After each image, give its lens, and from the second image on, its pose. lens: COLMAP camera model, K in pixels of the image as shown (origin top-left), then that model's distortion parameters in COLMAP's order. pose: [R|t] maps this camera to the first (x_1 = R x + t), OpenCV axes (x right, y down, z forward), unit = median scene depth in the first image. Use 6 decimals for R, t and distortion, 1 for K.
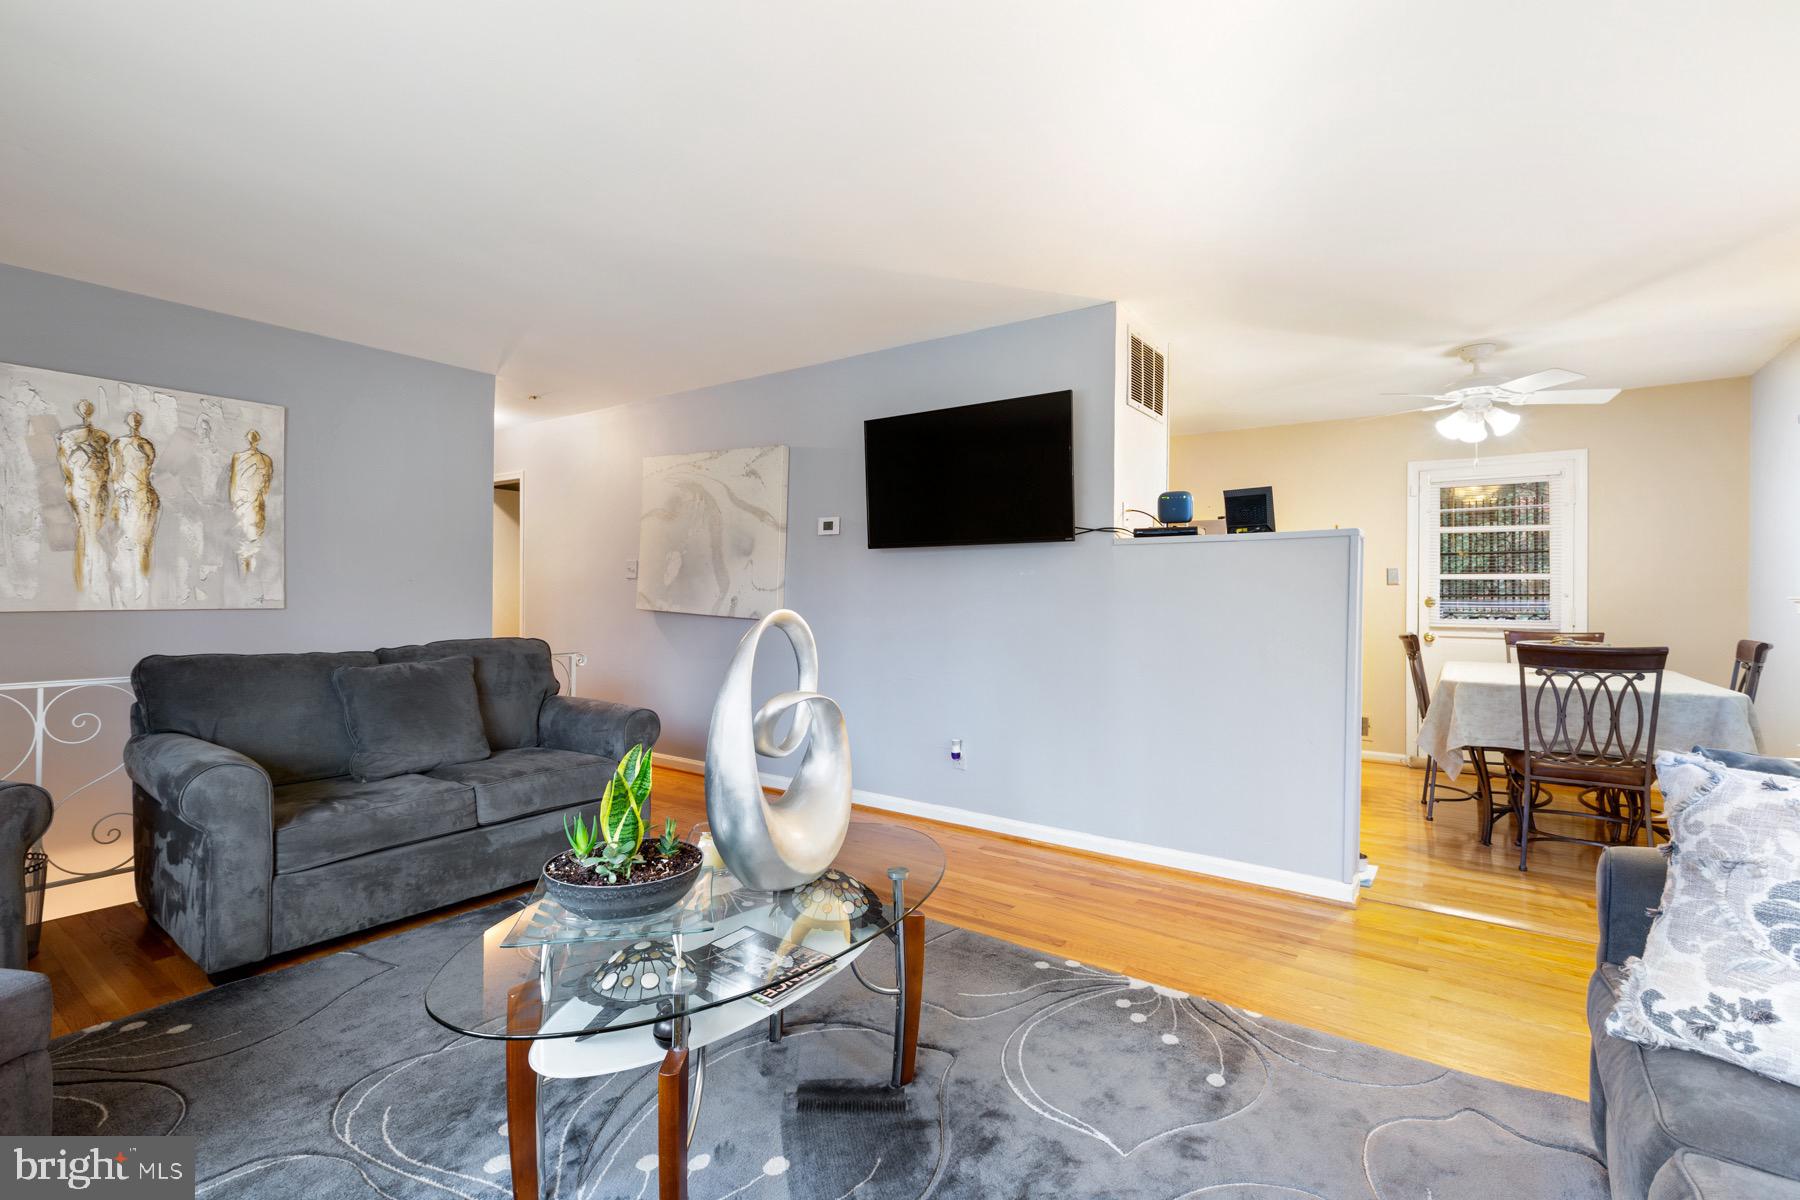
lens RADIAL K [[814.5, 0, 892.2], [0, 814.5, 586.6], [0, 0, 1]] dist [0.002820, -0.000724]
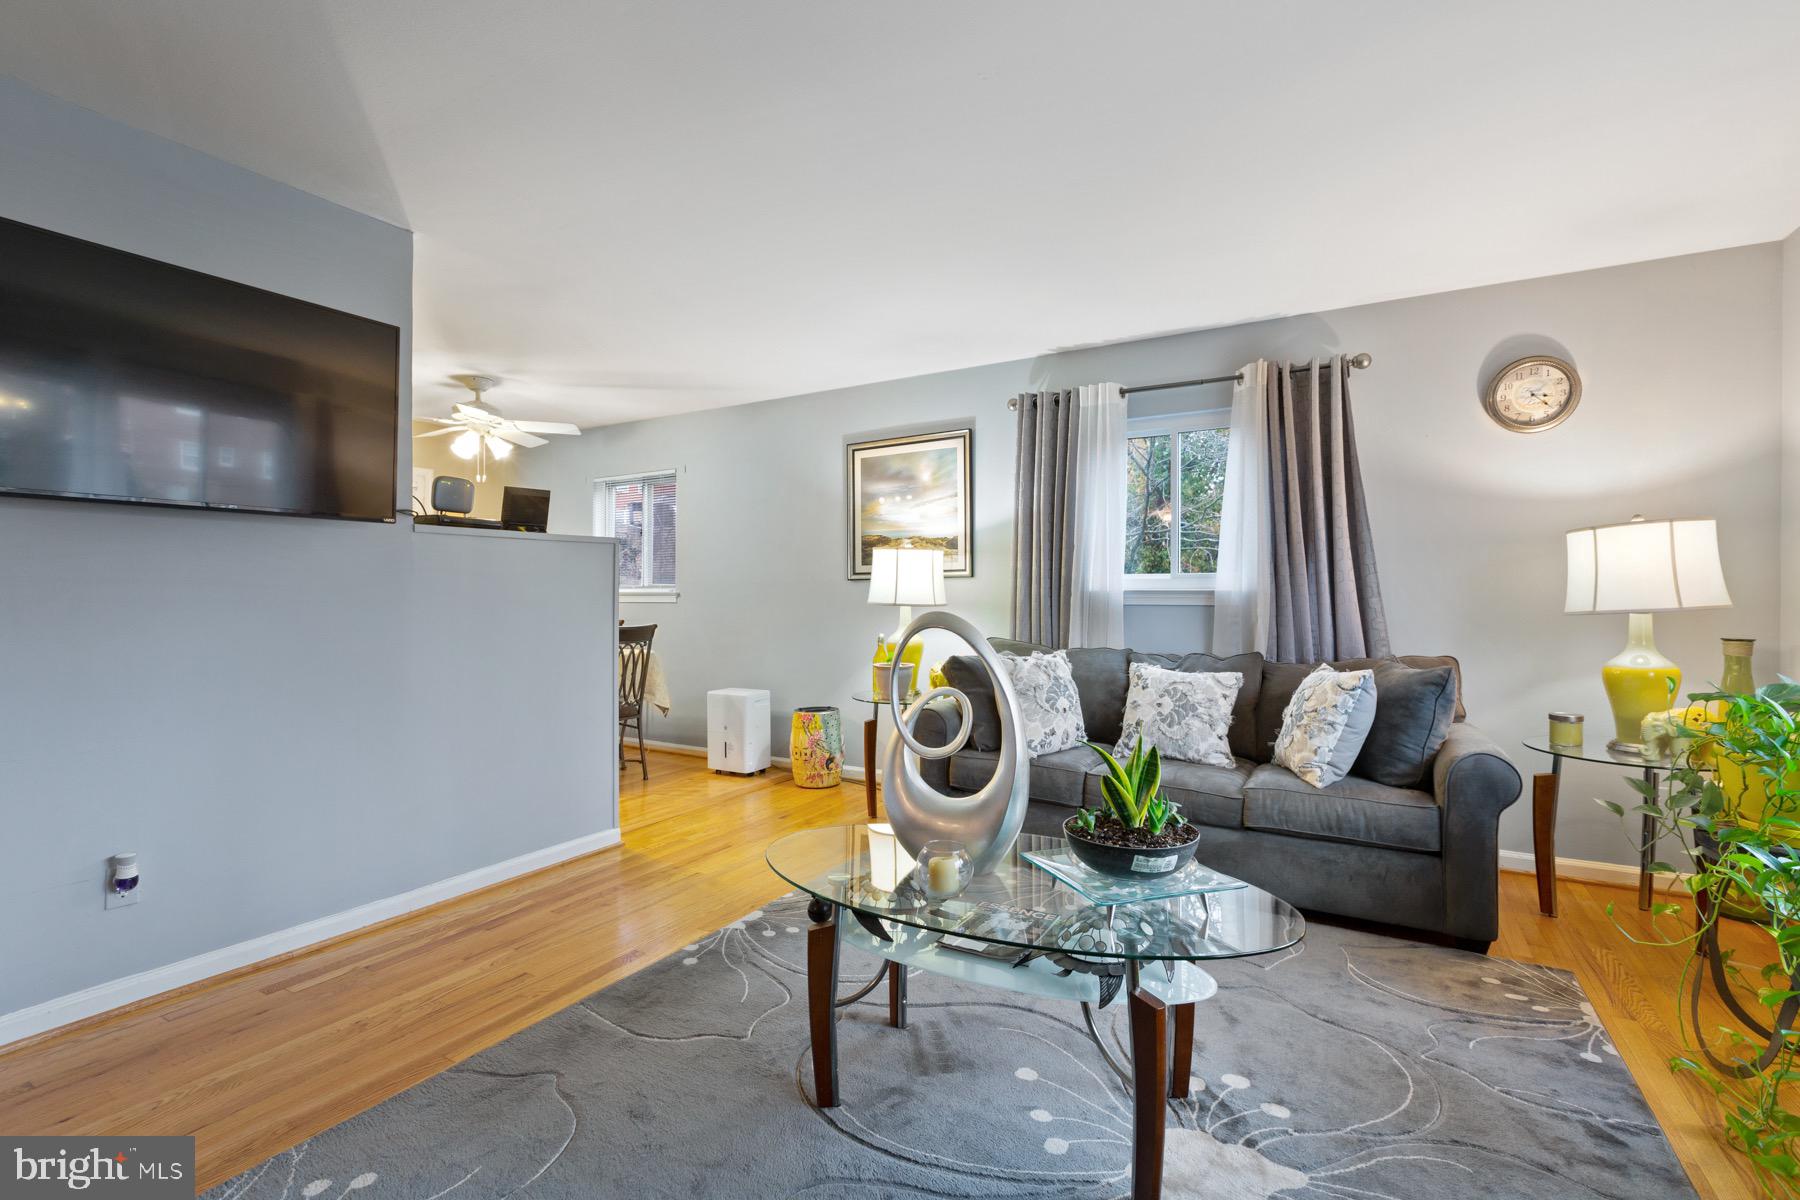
lens RADIAL K [[814.5, 0, 902.1], [0, 814.5, 598.2], [0, 0, 1]] dist [0.002820, -0.000724]
pose [[-0.099840, -0.013363, 0.994914, -0.574142], [-0.012009, 0.999853, 0.012224, -0.001435], [-0.994931, -0.010727, -0.099986, 0.573692]]
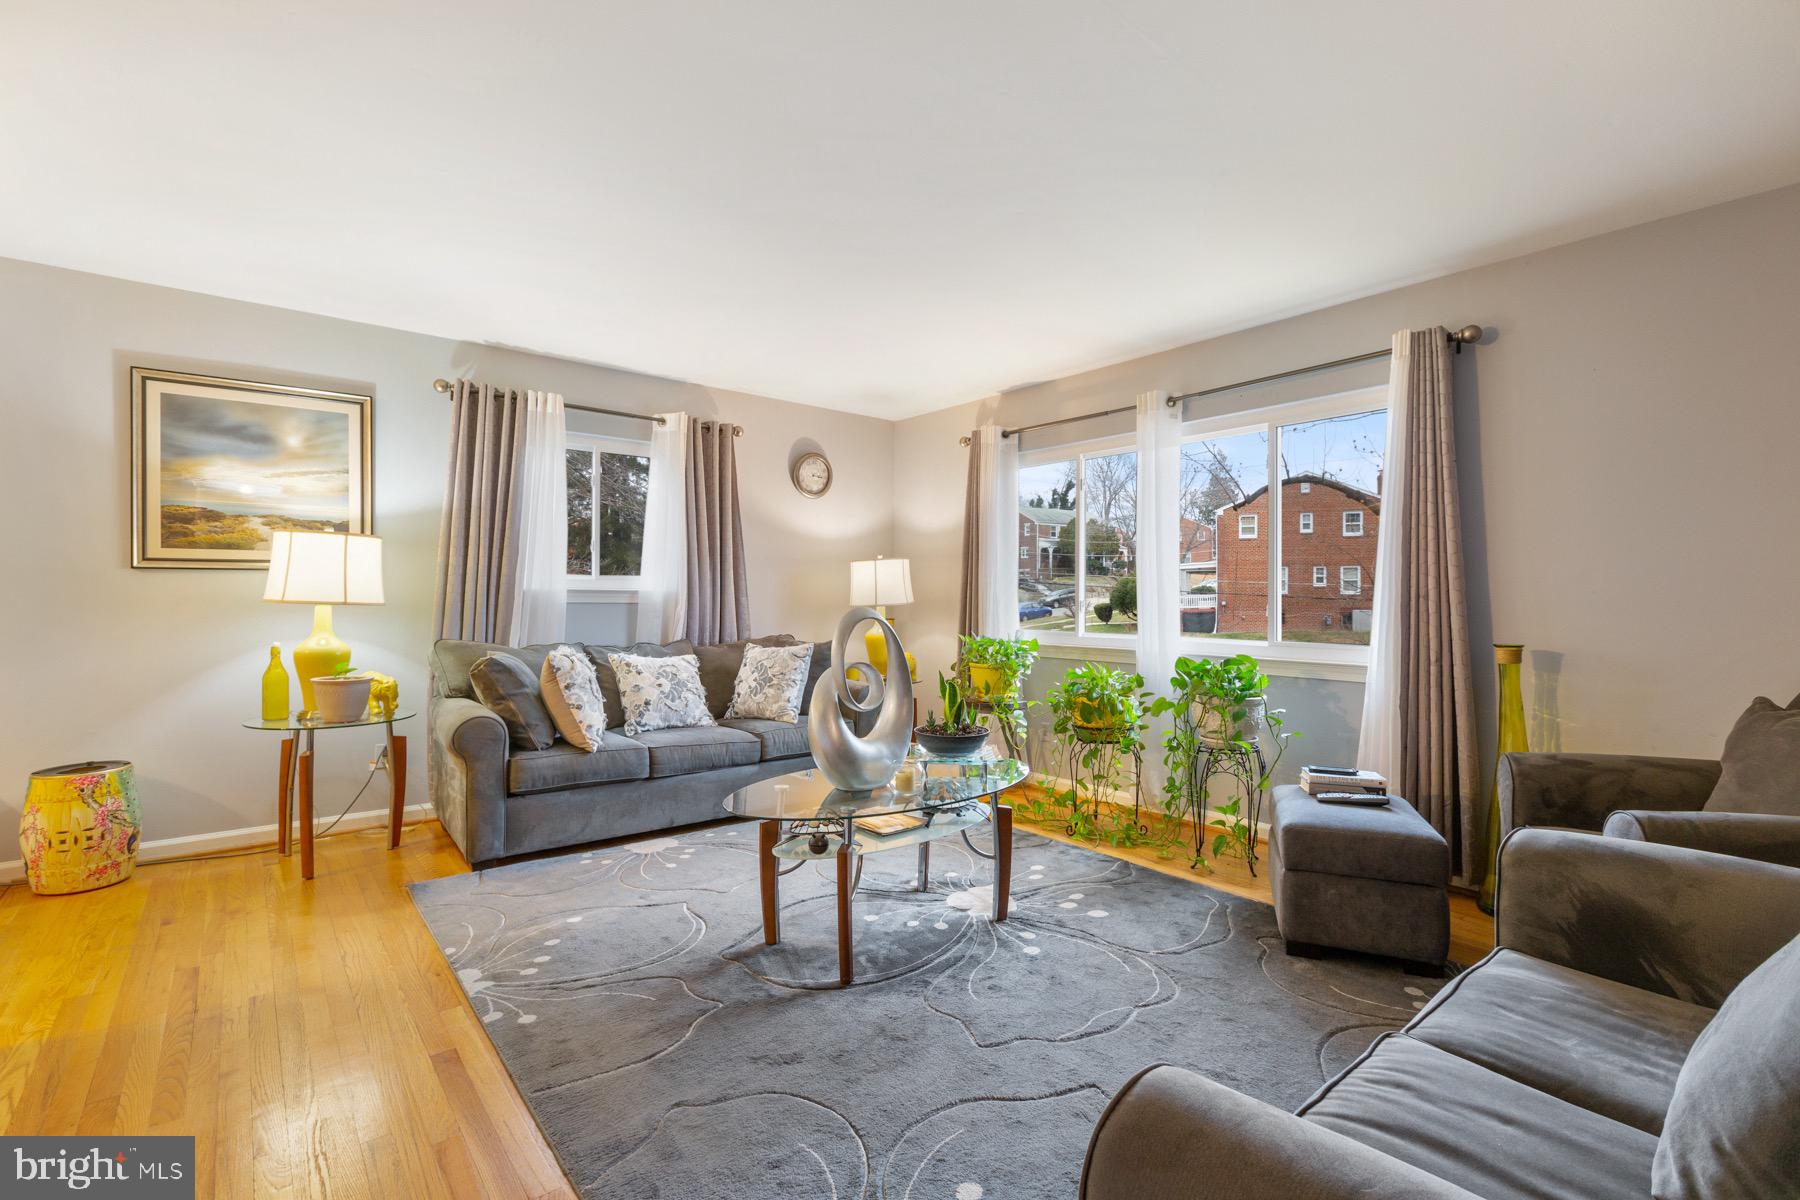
lens RADIAL K [[814.5, 0, 896.4], [0, 814.5, 595.5], [0, 0, 1]] dist [0.002820, -0.000724]
pose [[-0.967699, -0.014588, 0.251685, -0.259362], [-0.018289, 0.999756, -0.012372, 0.013029], [-0.251443, -0.016576, -0.967730, 1.229515]]
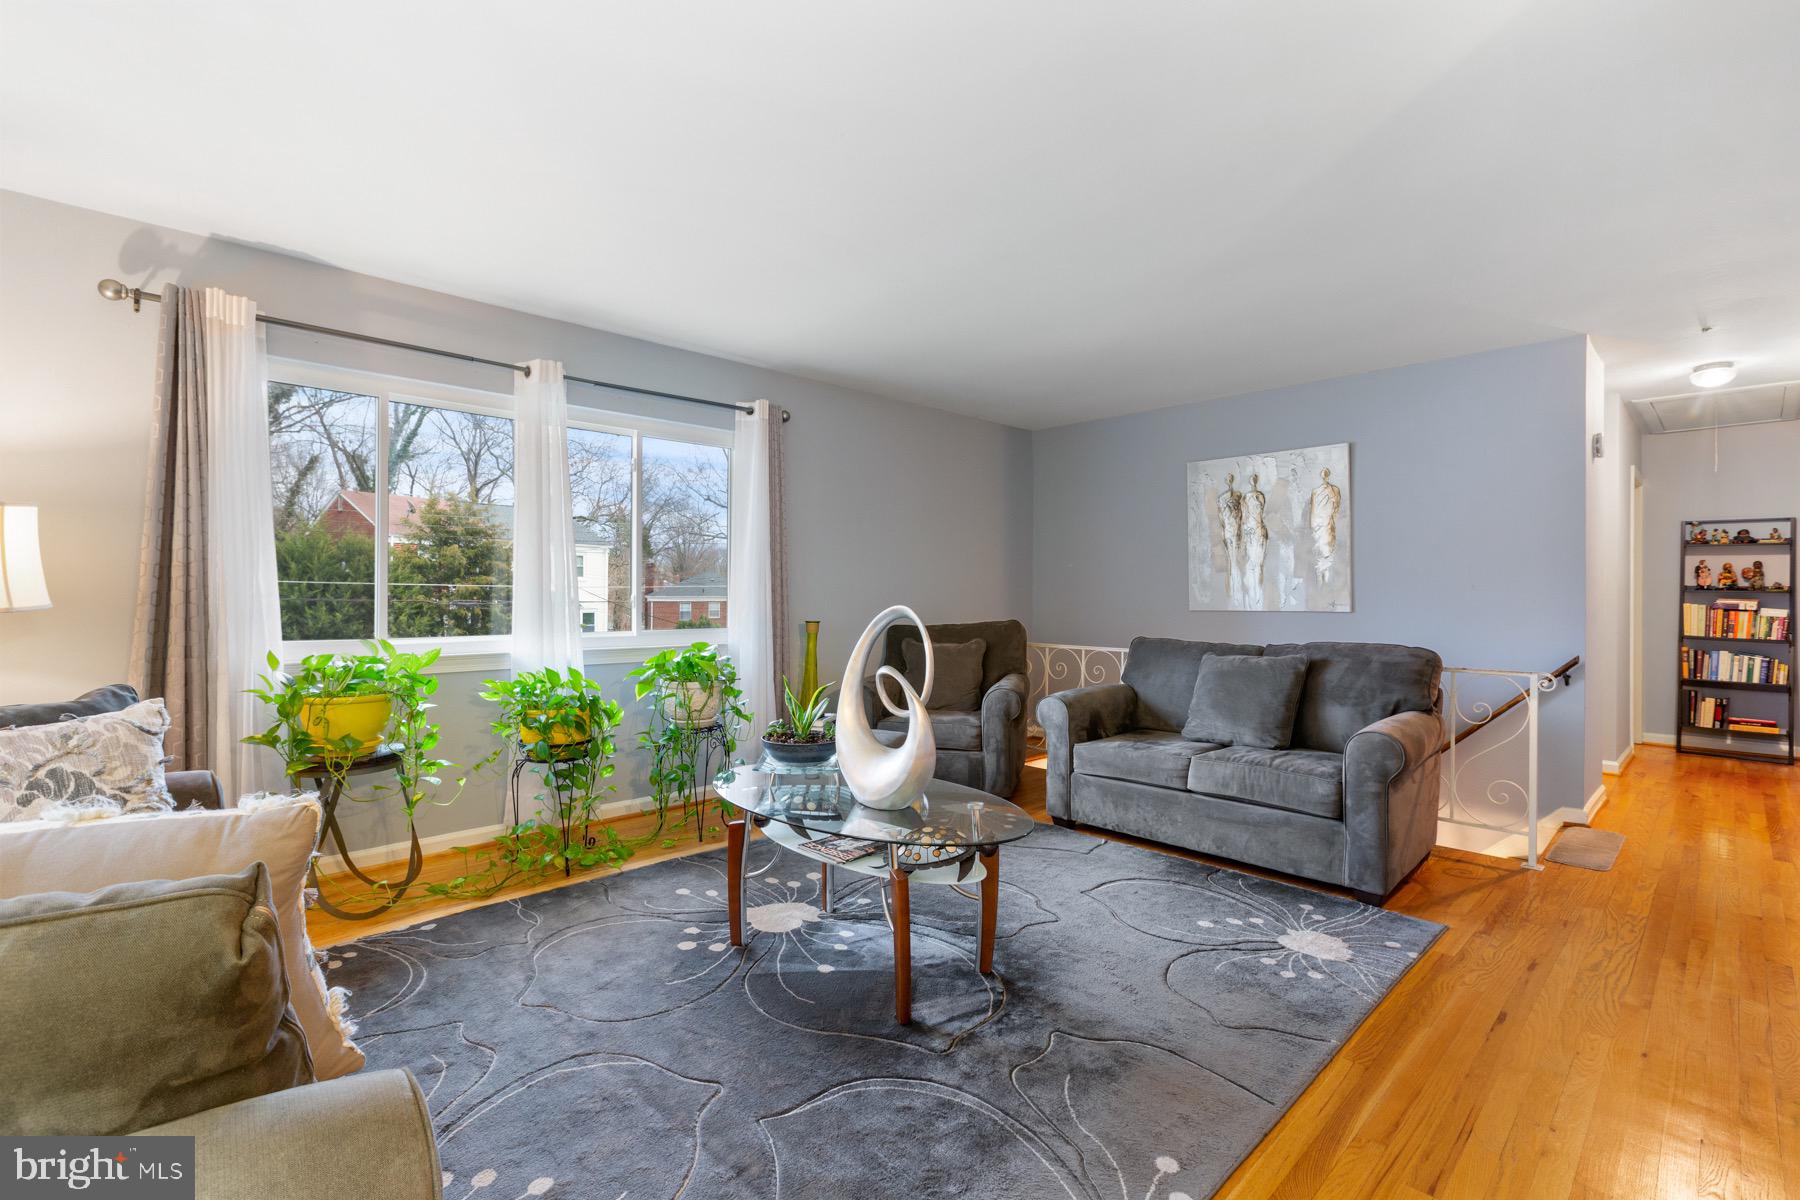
lens RADIAL K [[814.5, 0, 902.6], [0, 814.5, 600.3], [0, 0, 1]] dist [0.002820, -0.000724]
pose [[-0.166492, -0.003612, -0.986036, 0.615270], [0.004668, 0.999979, -0.004452, 0.013409], [0.986032, -0.005344, -0.166471, 0.643103]]
